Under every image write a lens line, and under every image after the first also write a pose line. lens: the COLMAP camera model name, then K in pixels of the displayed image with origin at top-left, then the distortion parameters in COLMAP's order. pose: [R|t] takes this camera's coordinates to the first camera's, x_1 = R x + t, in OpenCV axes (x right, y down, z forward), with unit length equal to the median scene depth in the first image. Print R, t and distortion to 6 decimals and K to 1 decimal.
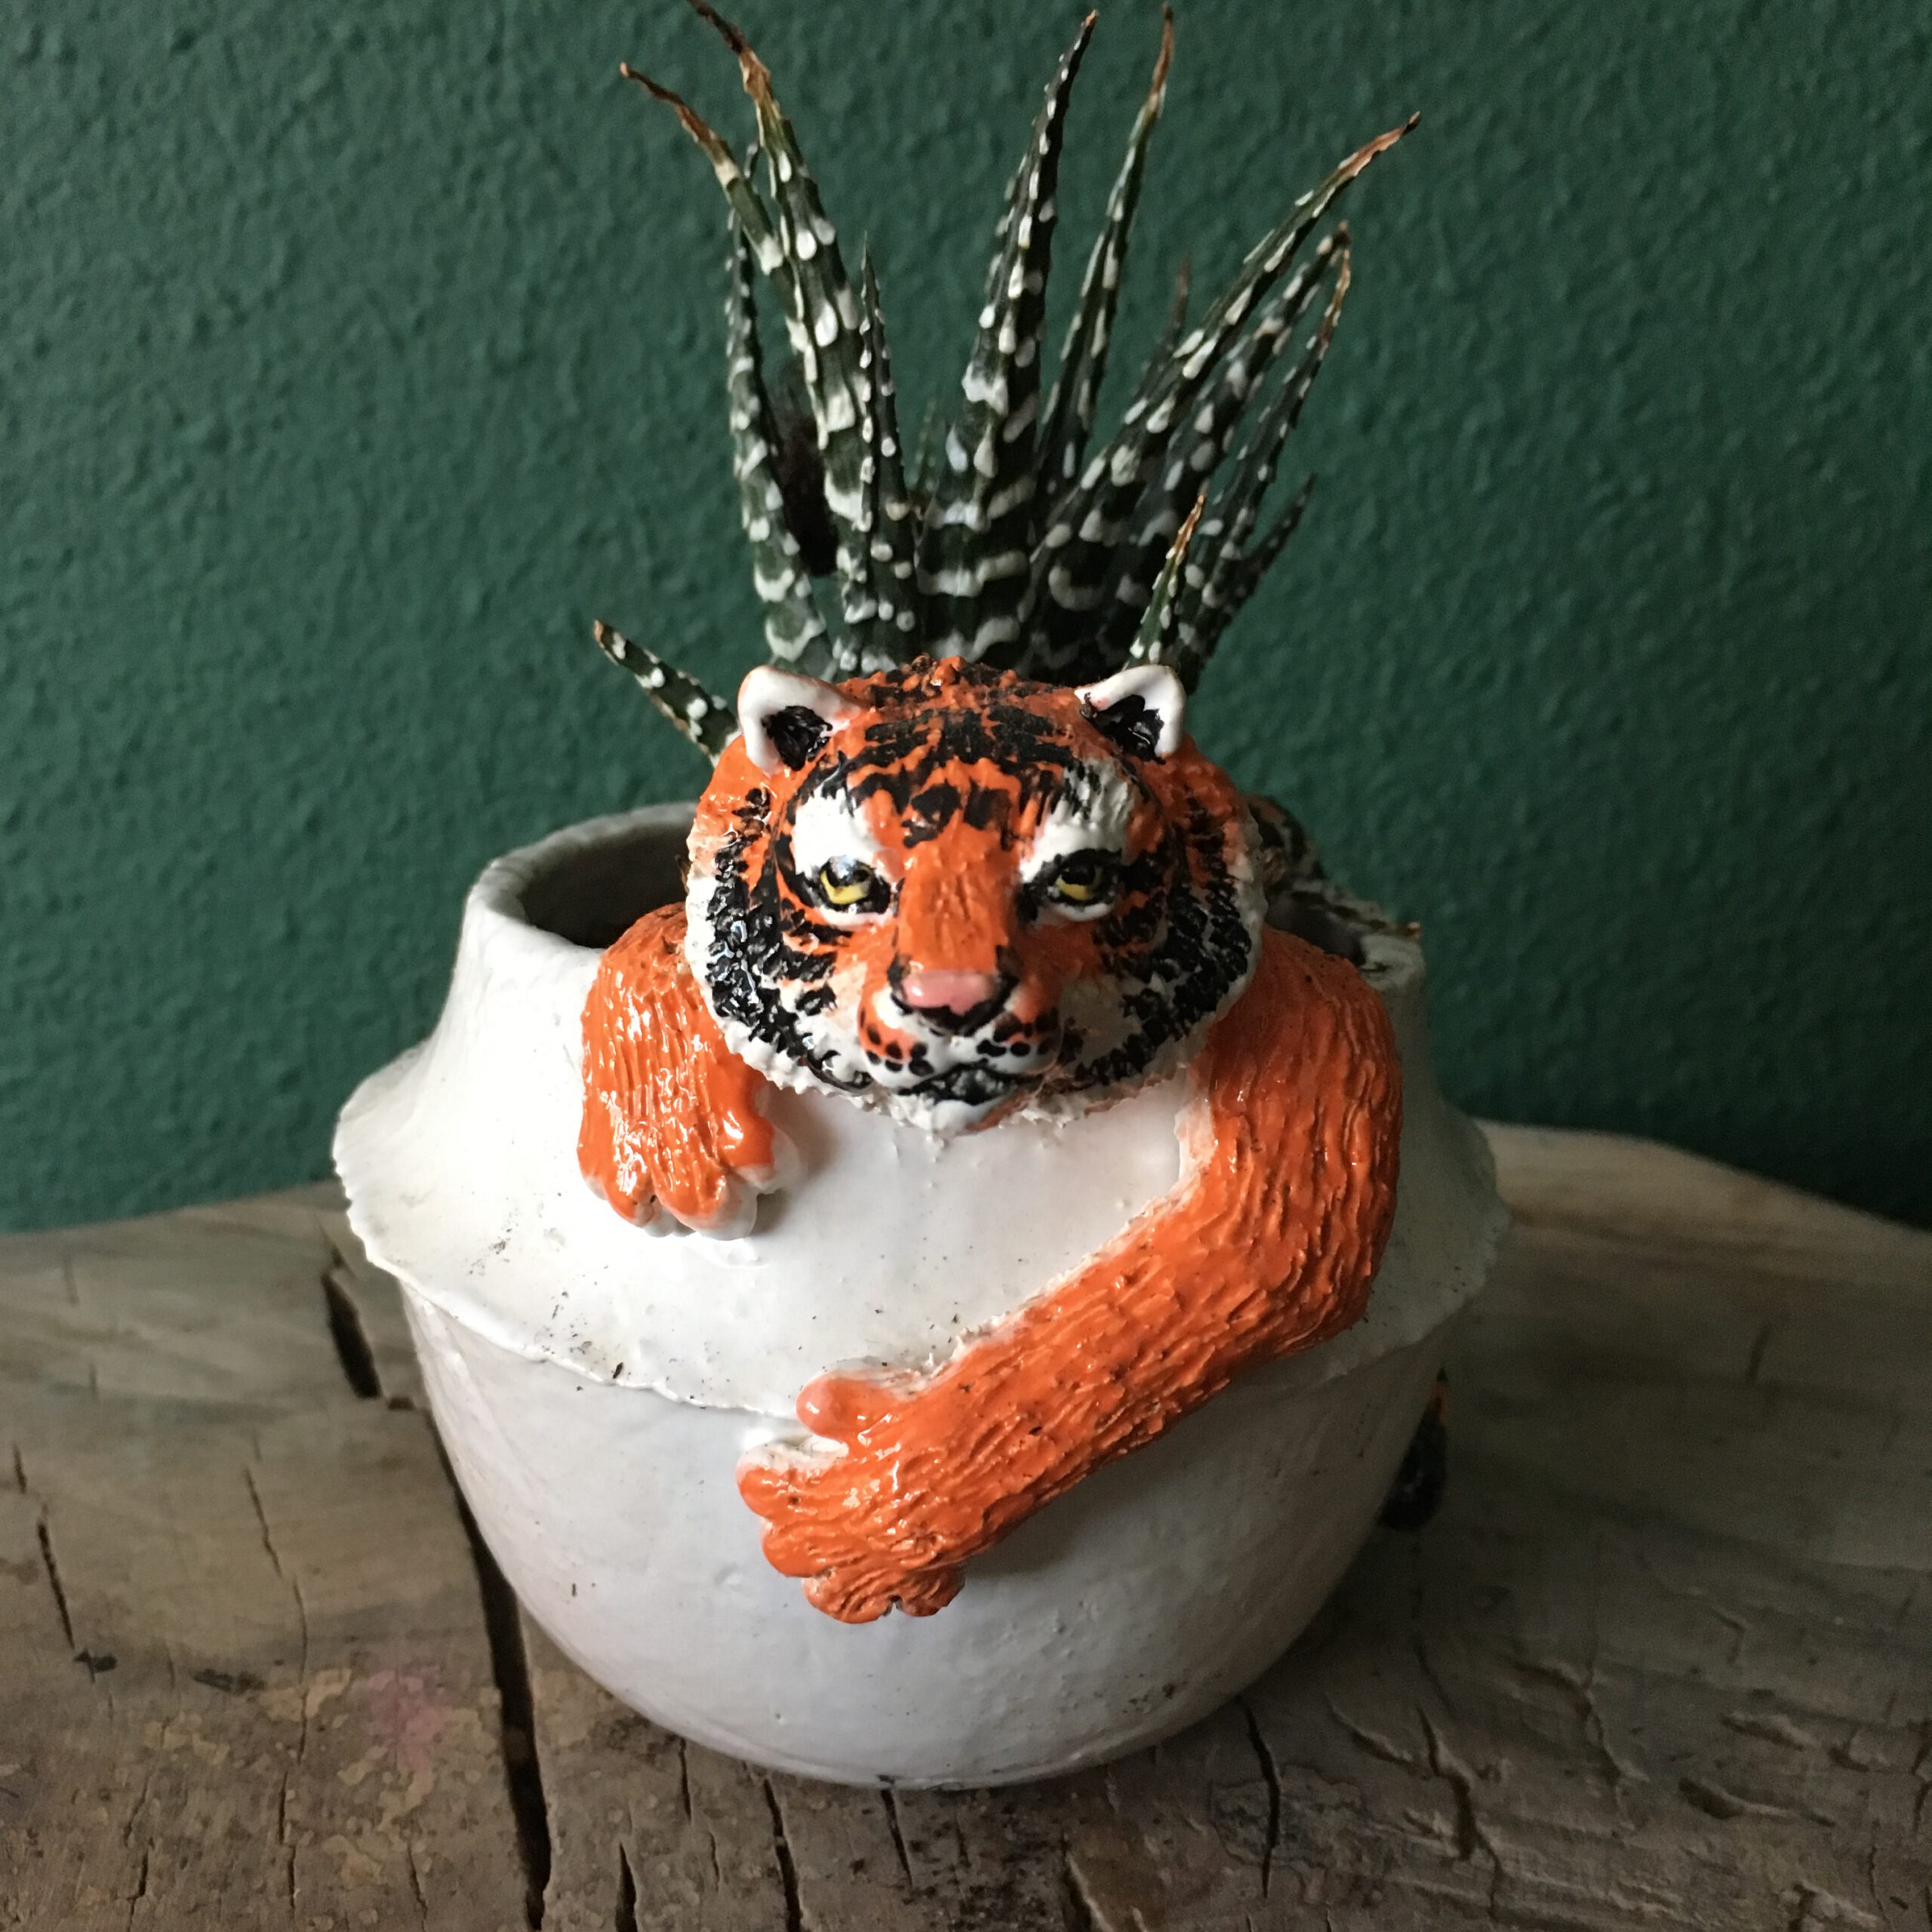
lens RADIAL K [[2250.3, 0, 992.7], [0, 2250.3, 965.2], [0, 0, 1]] dist [0.085162, -0.158628]
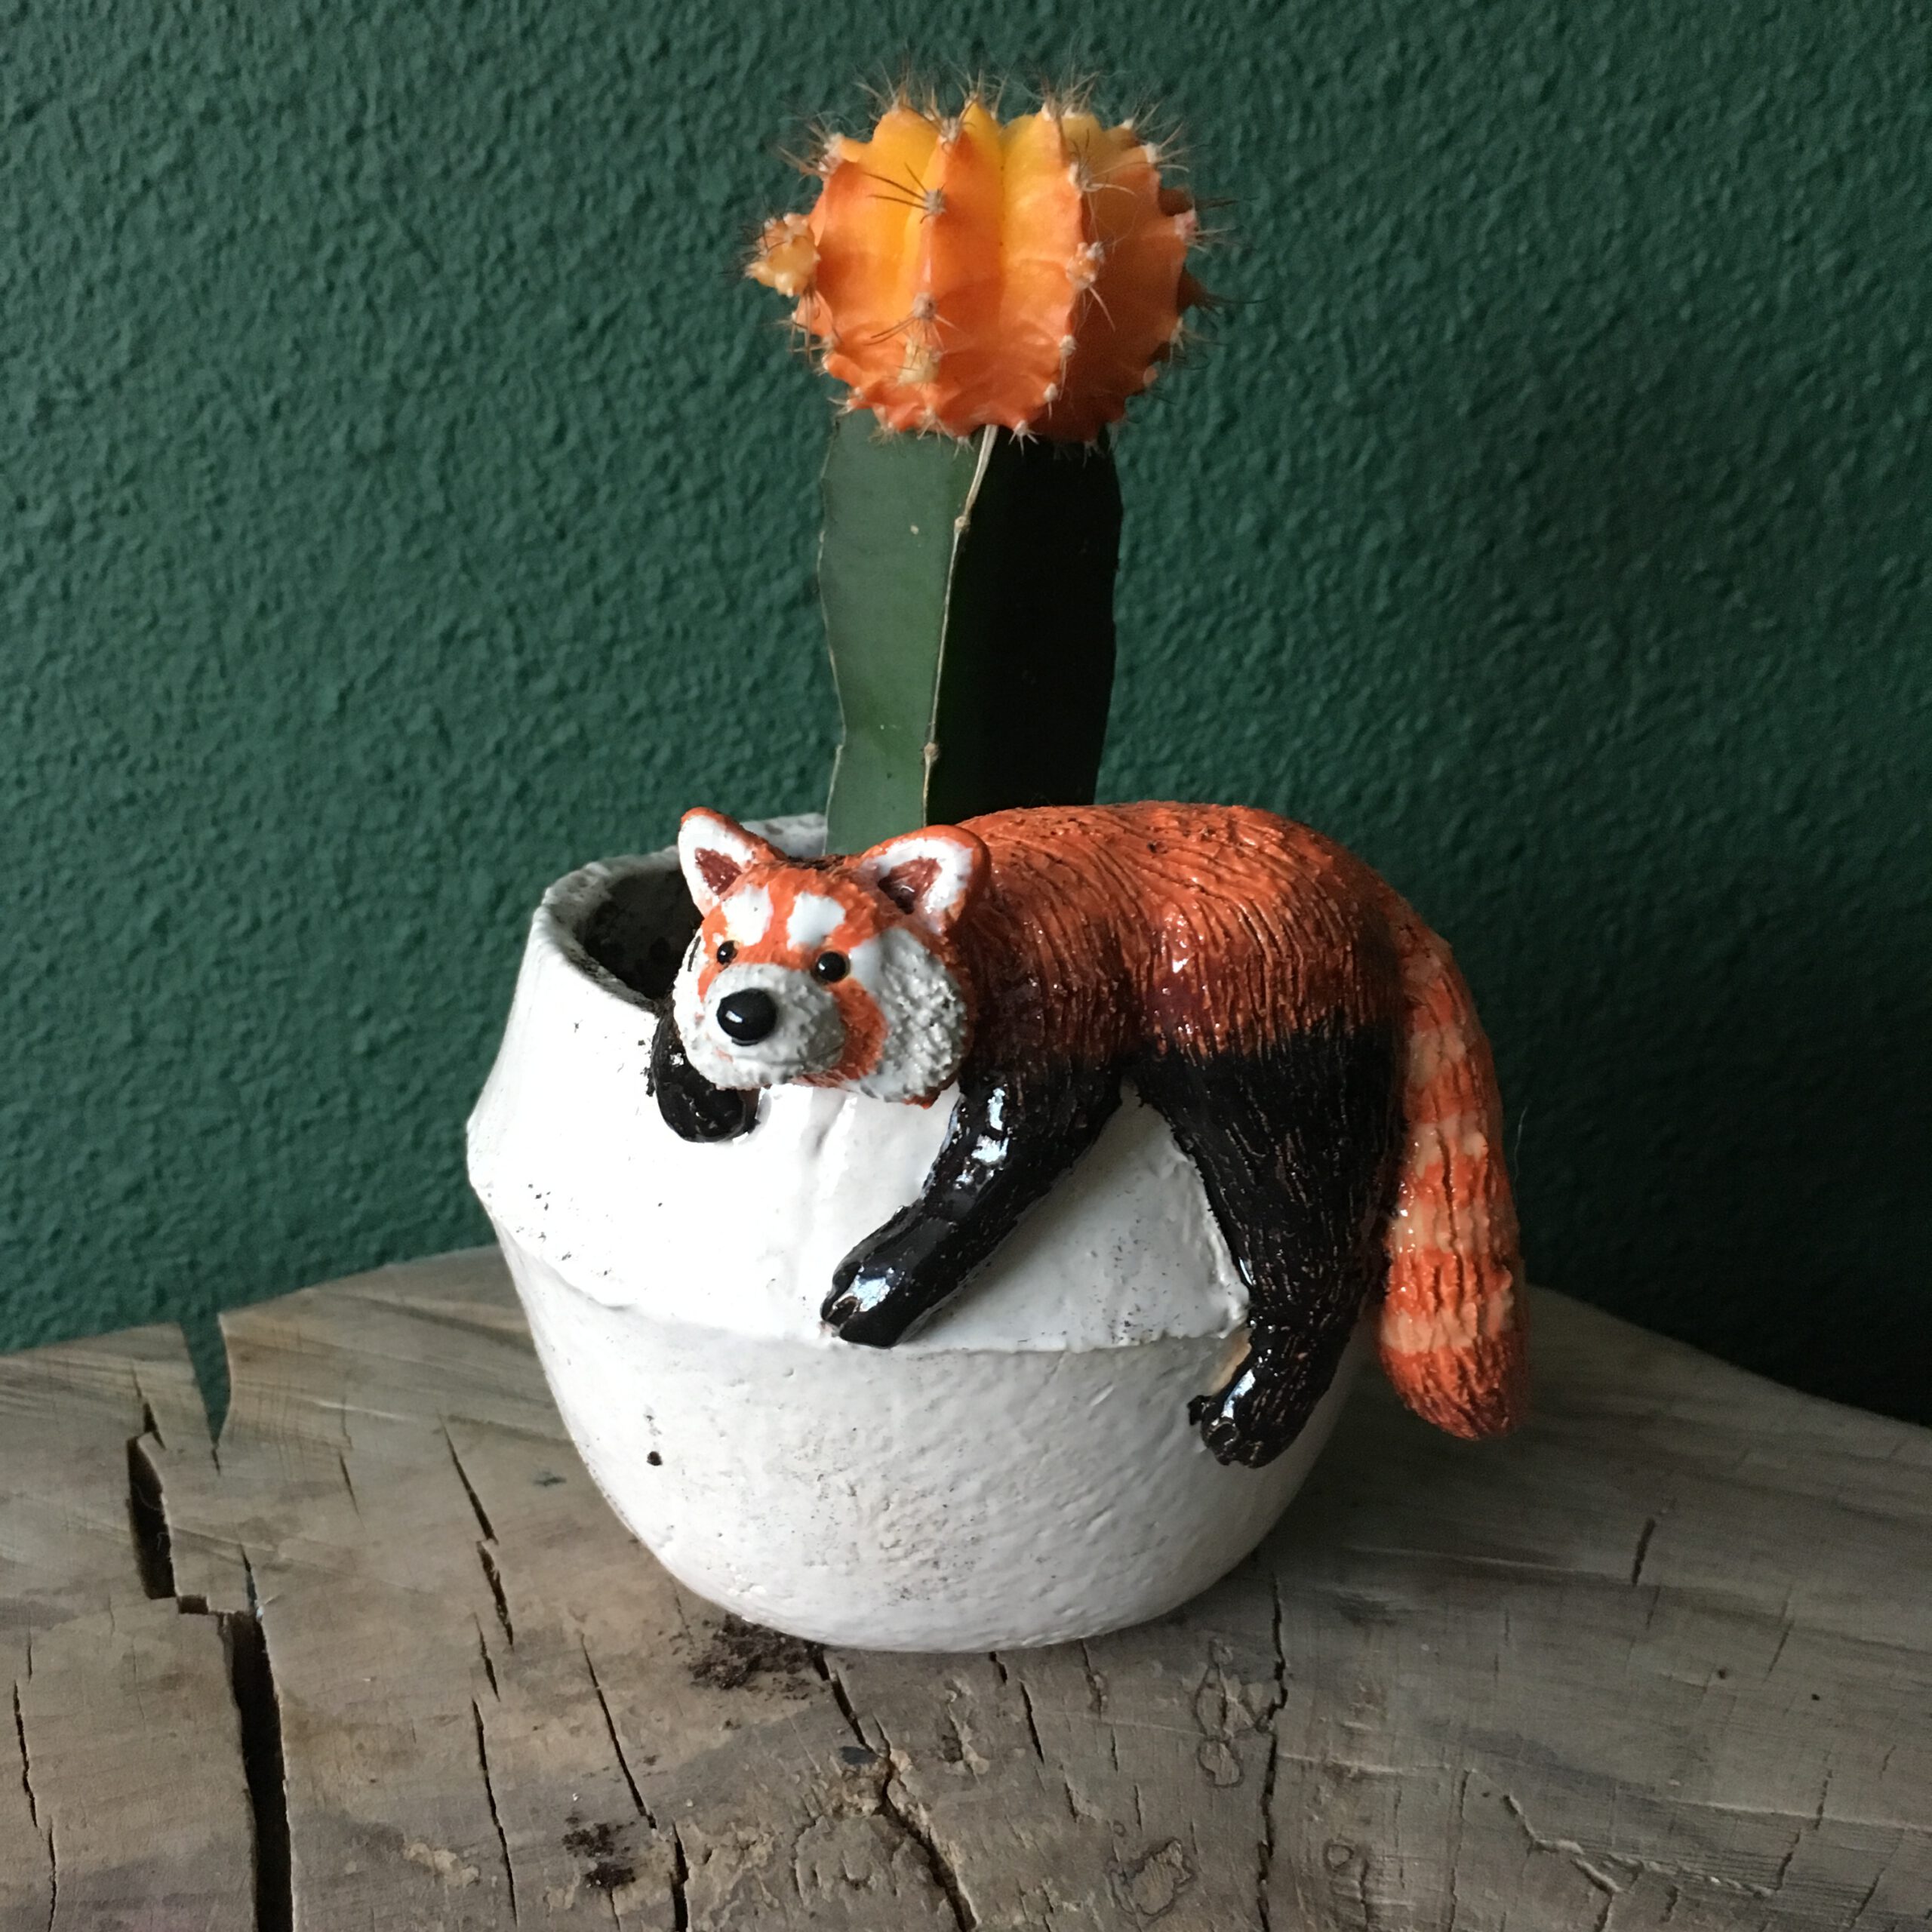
lens RADIAL K [[2234.4, 0, 991.0], [0, 2234.4, 967.2], [0, 0, 1]] dist [0.084567, -0.142794]
pose [[0.999617, 0.015343, 0.023034, 0.030289], [-0.015284, 0.999880, -0.002710, -0.052437], [-0.023073, 0.002357, 0.999731, 0.048271]]
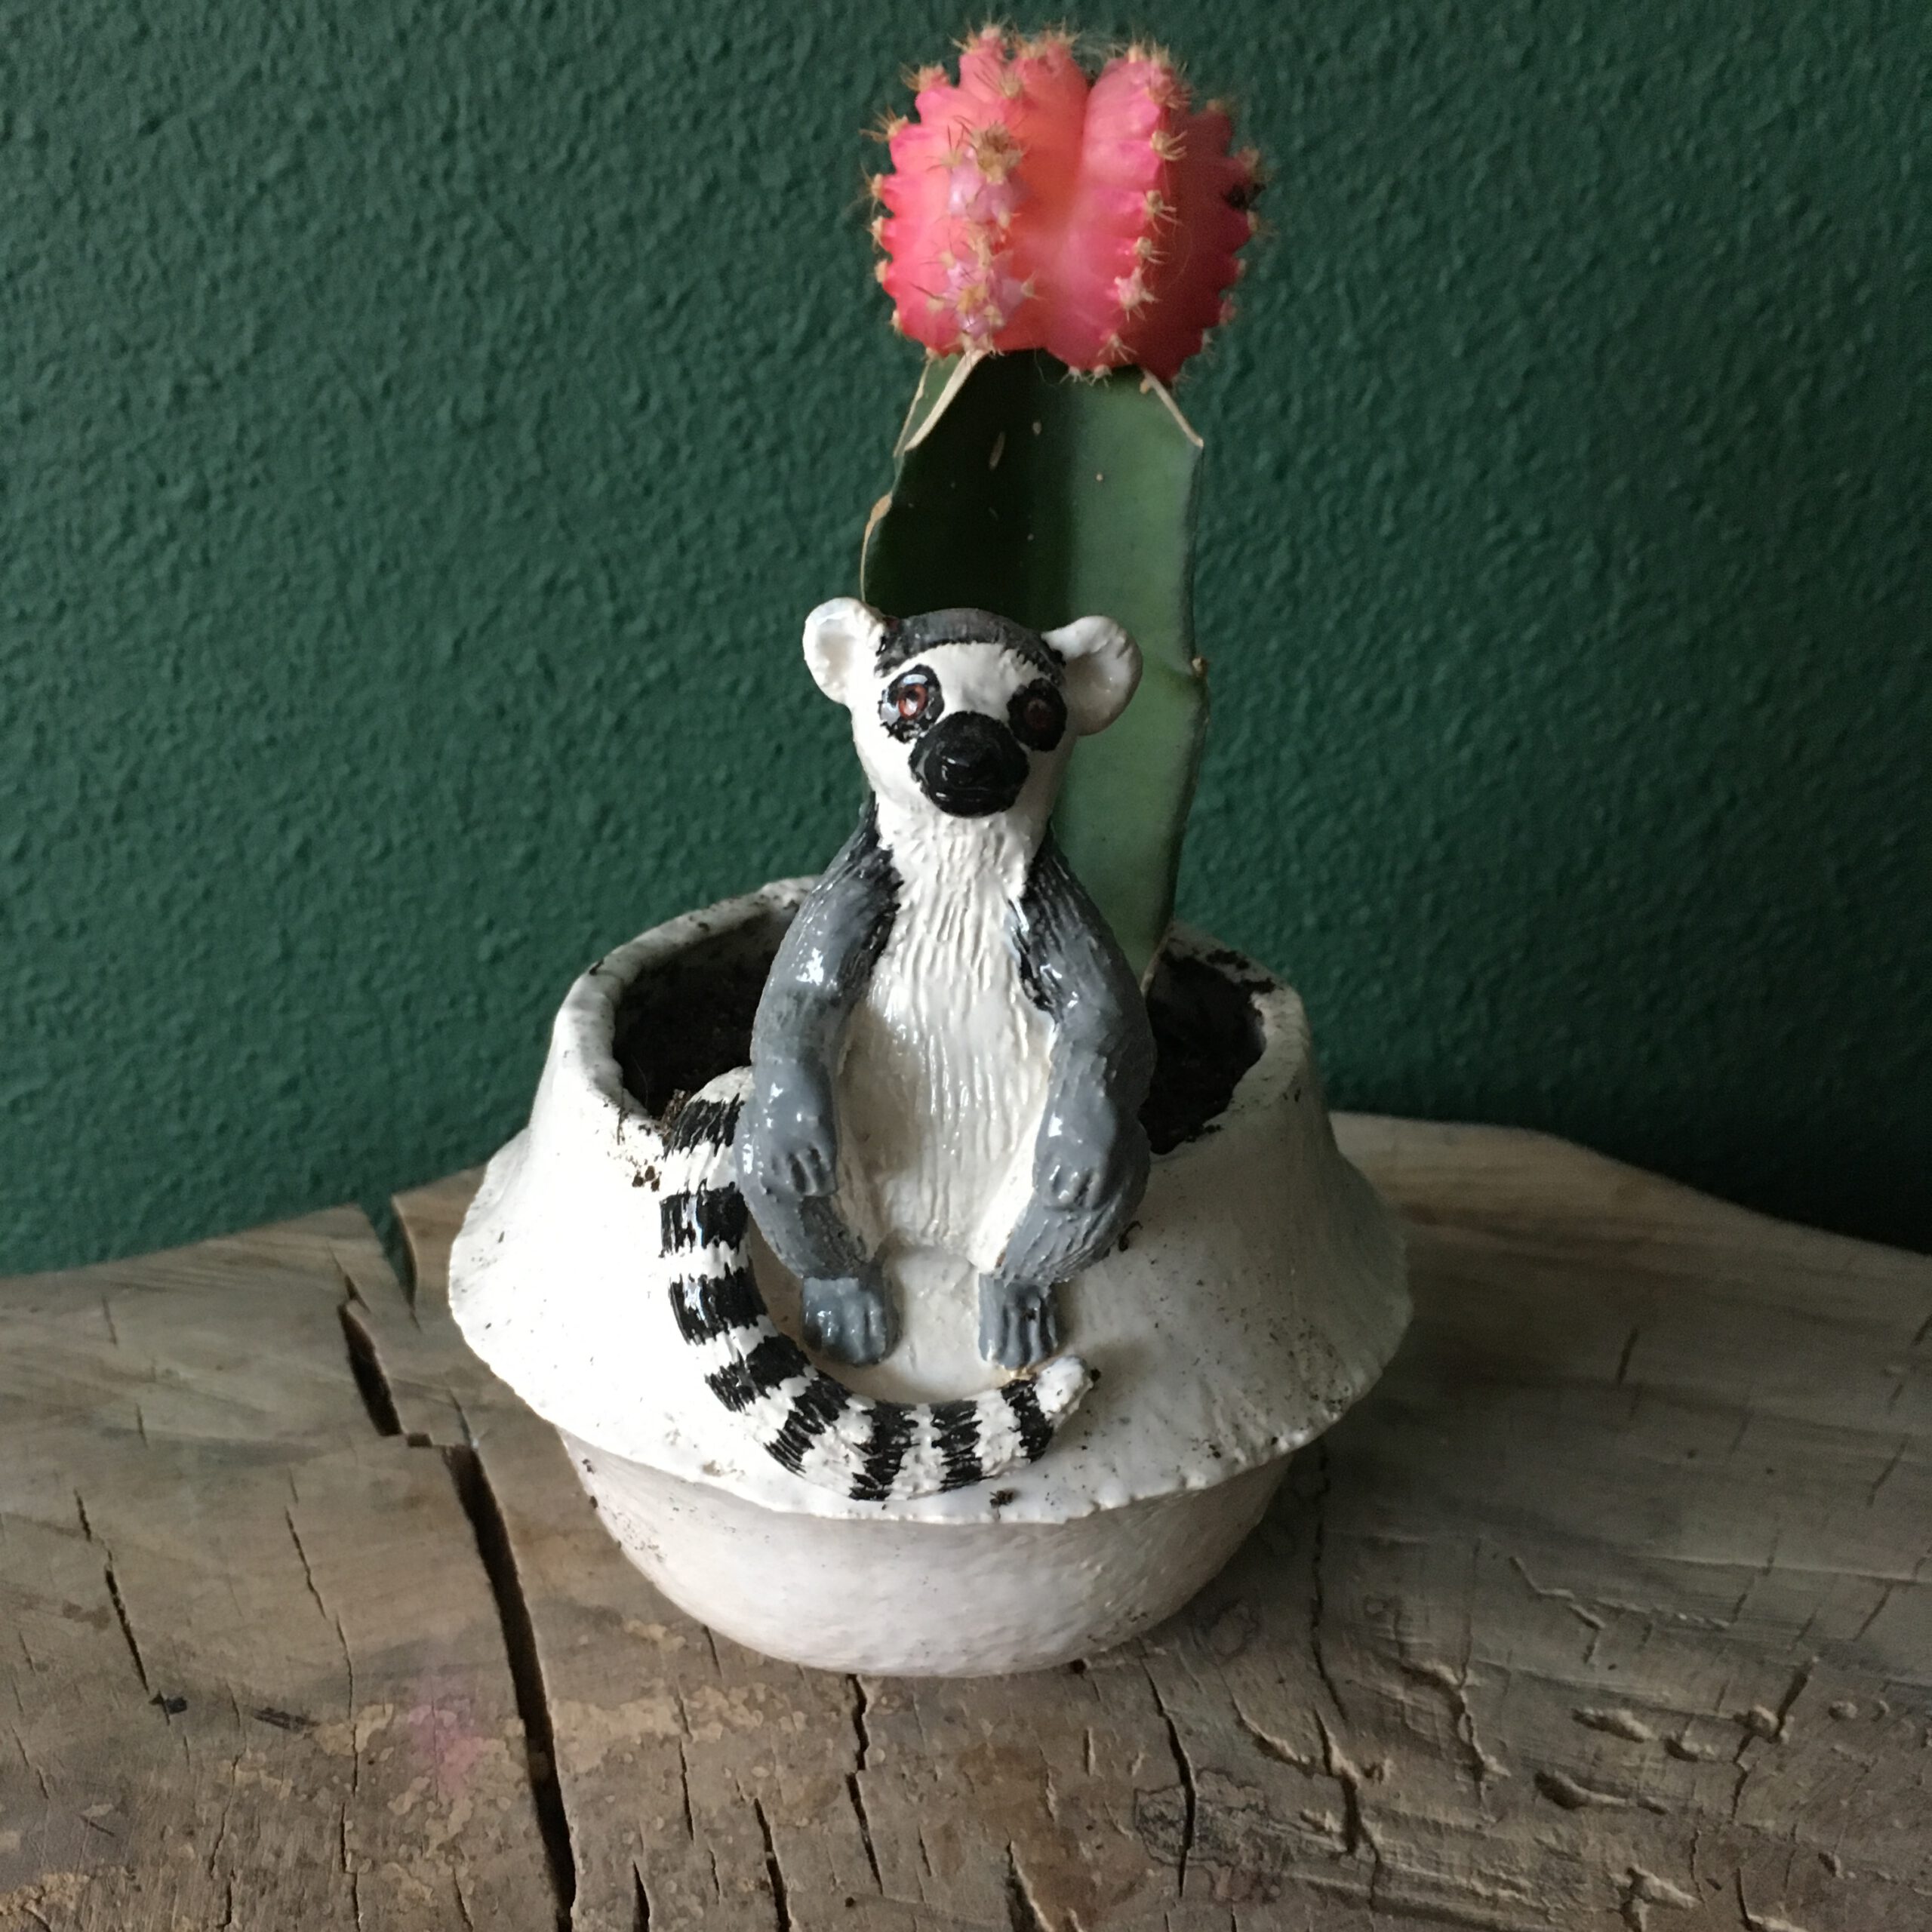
lens RADIAL K [[2234.4, 0, 991.0], [0, 2234.4, 967.2], [0, 0, 1]] dist [0.084567, -0.142794]
pose [[0.999630, -0.021858, 0.016184, 0.006487], [0.020700, 0.997434, 0.068535, -0.081964], [-0.017640, -0.068174, 0.997517, -0.073976]]
